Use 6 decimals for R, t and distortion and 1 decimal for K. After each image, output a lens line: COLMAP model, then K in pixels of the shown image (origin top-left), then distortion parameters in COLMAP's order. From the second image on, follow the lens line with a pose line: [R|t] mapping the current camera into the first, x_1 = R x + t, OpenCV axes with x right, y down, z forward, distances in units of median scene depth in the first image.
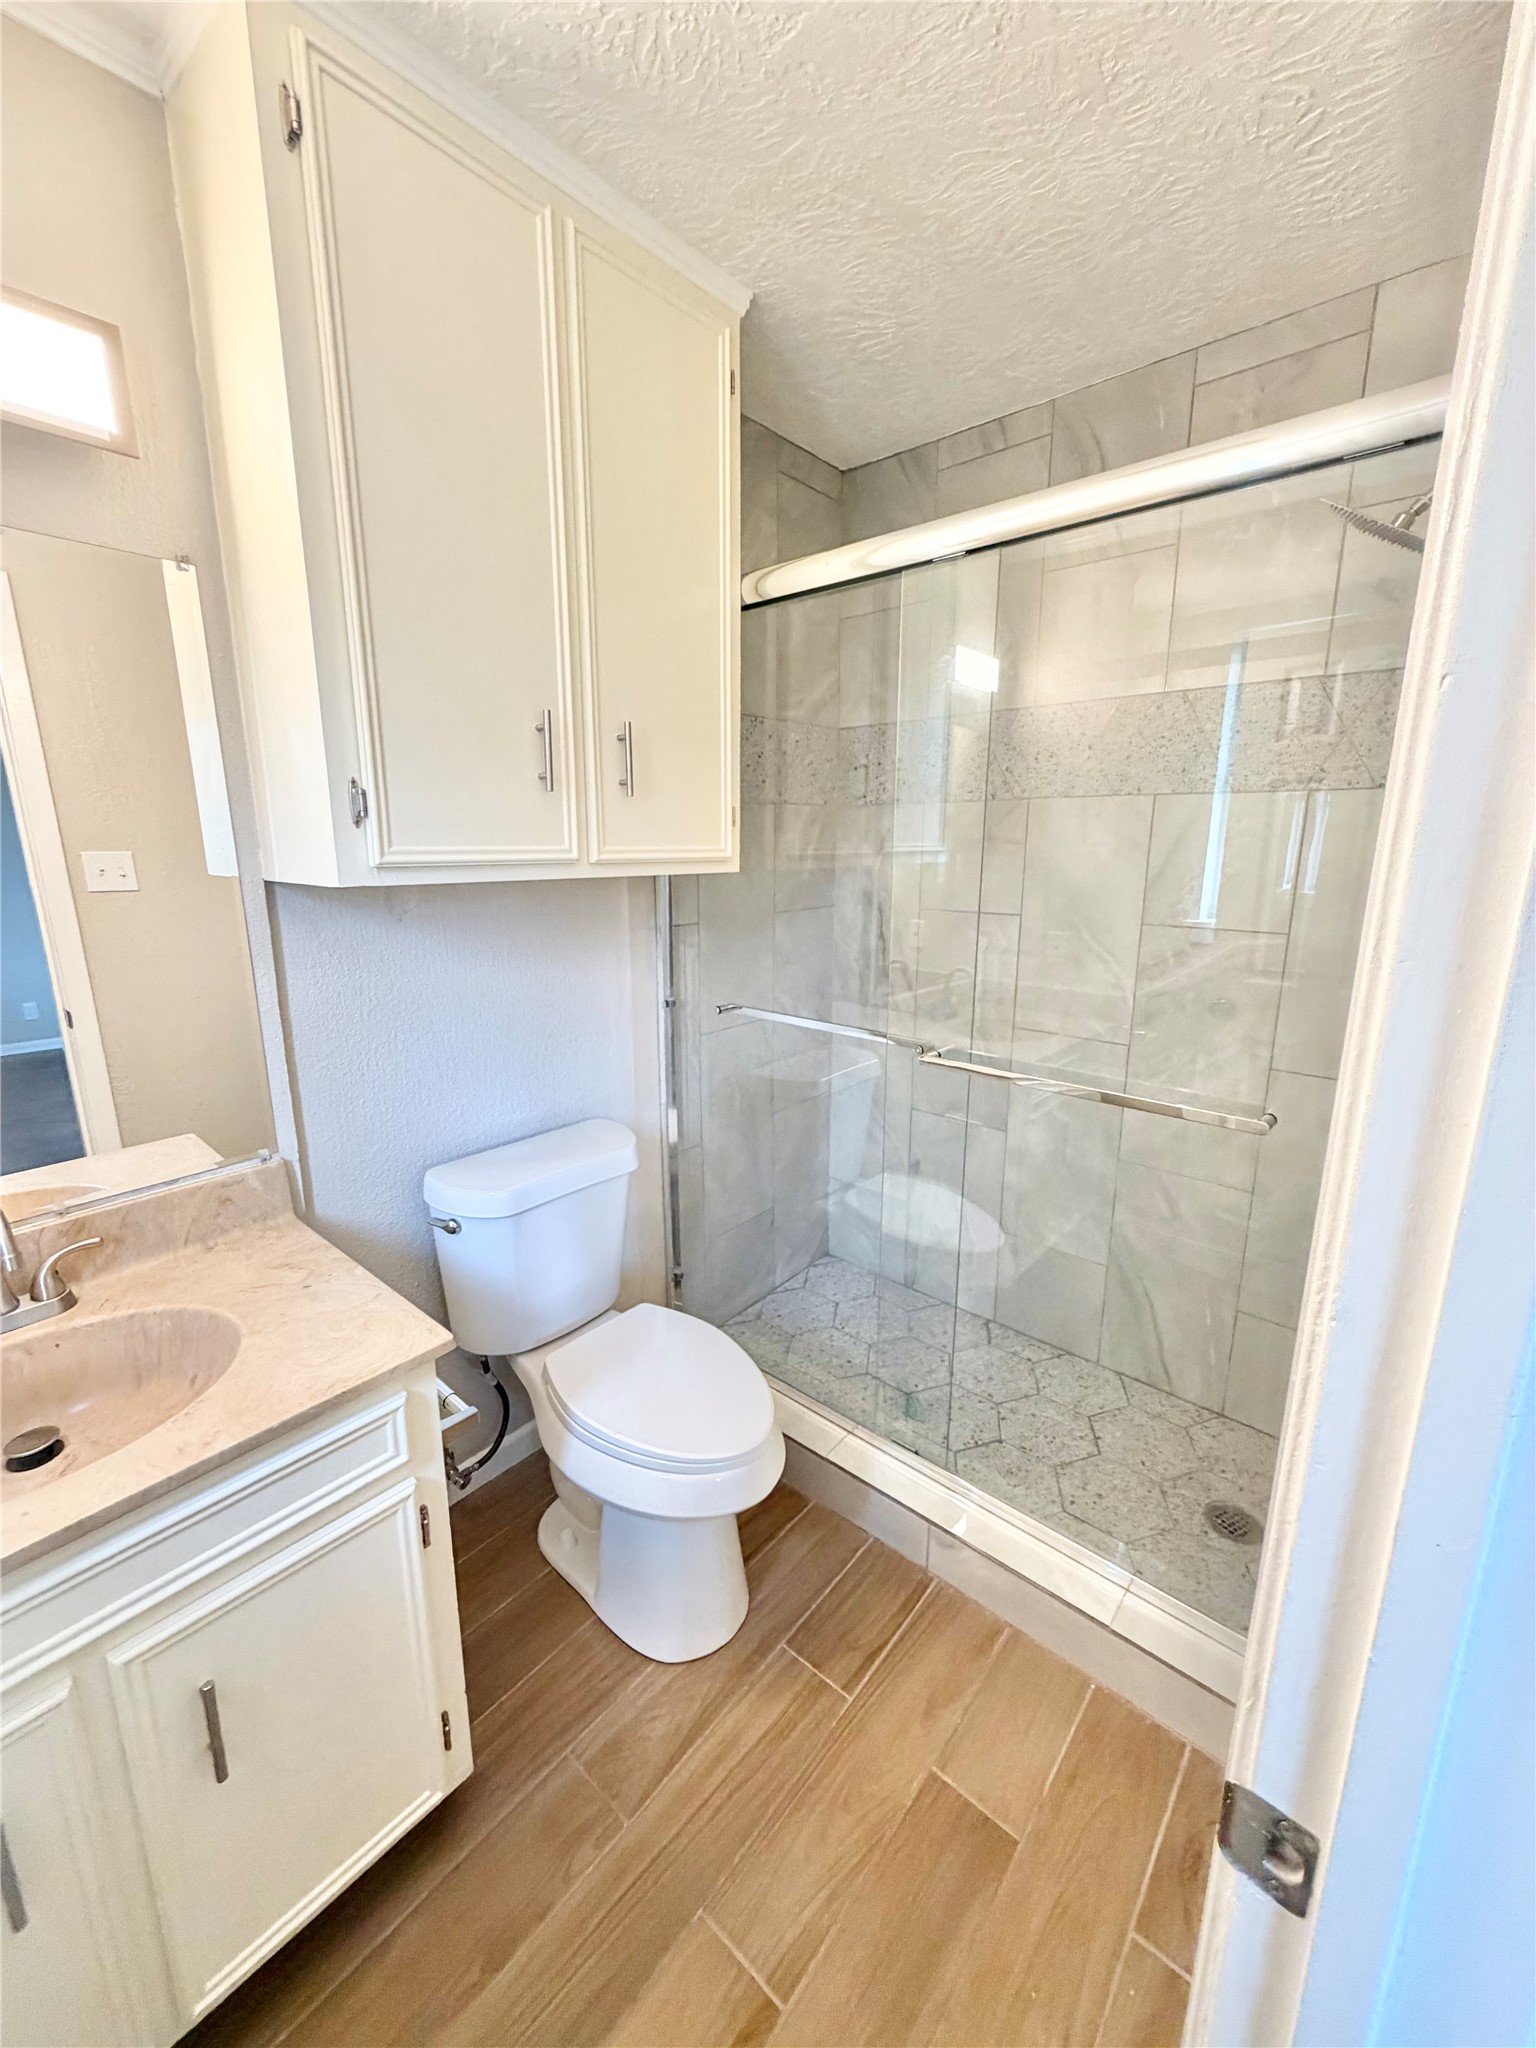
lens RADIAL K [[818.0, 0, 769.3], [0, 818.0, 1019.4], [0, 0, 1]] dist [-0.002442, 0.000002]
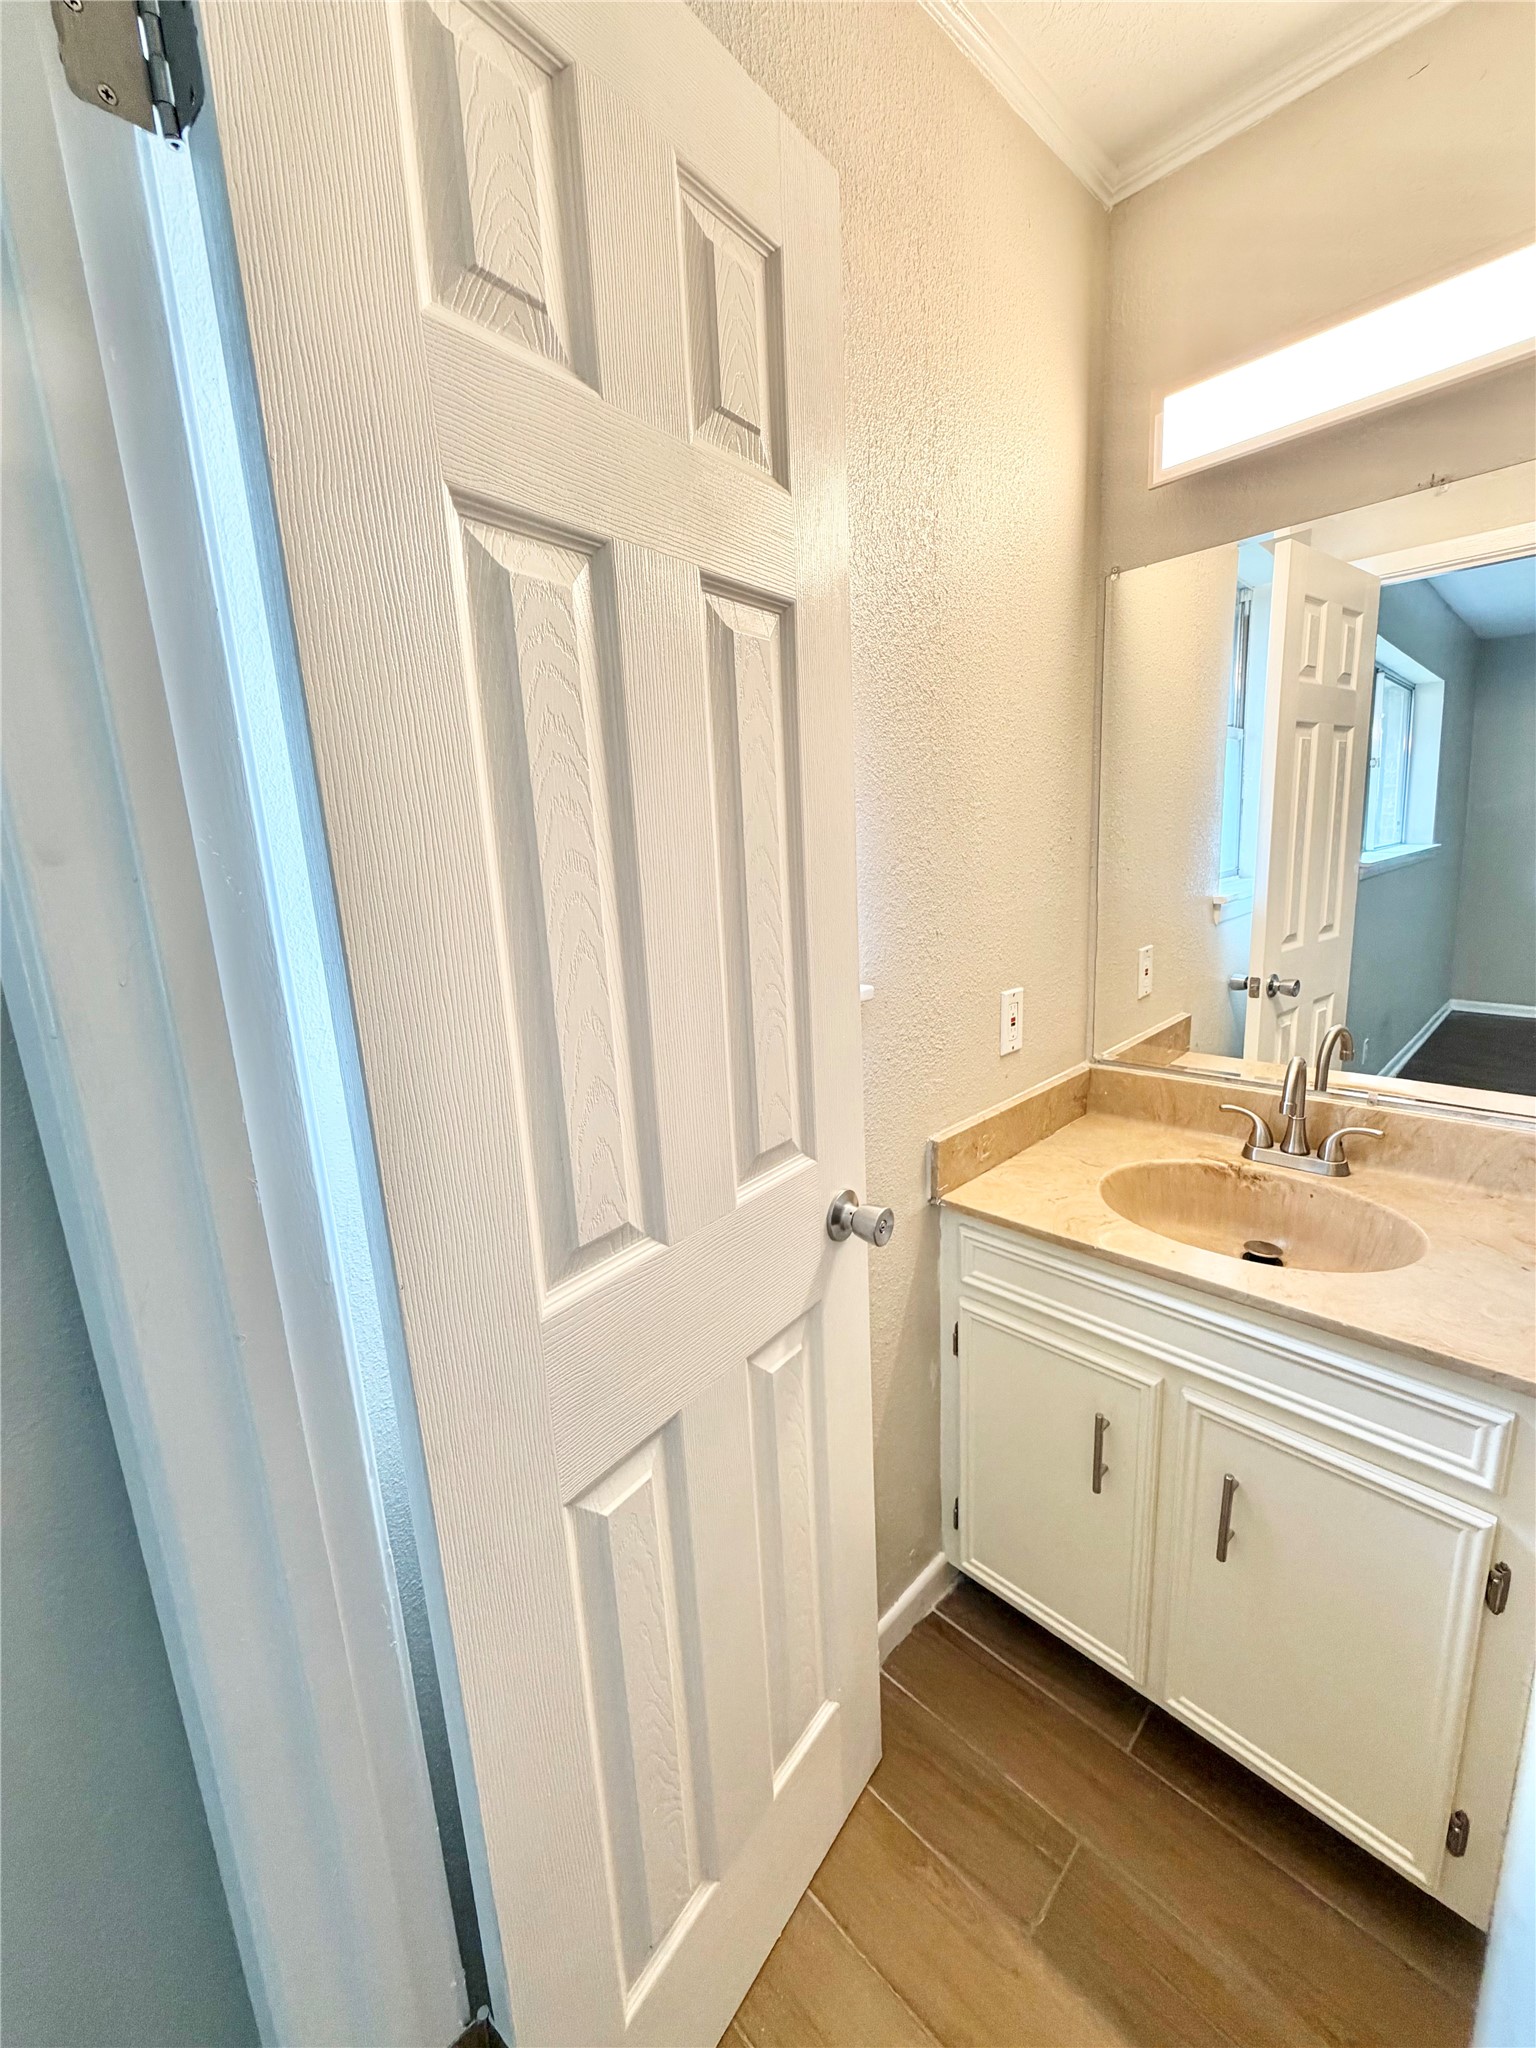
lens RADIAL K [[818.0, 0, 773.7], [0, 818.0, 1016.7], [0, 0, 1]] dist [-0.002442, 0.000002]
pose [[-0.073471, 0.210615, -0.974804, 0.301936], [-0.170804, 0.960347, 0.220365, 0.013507], [0.982562, 0.182690, -0.034584, 0.201696]]
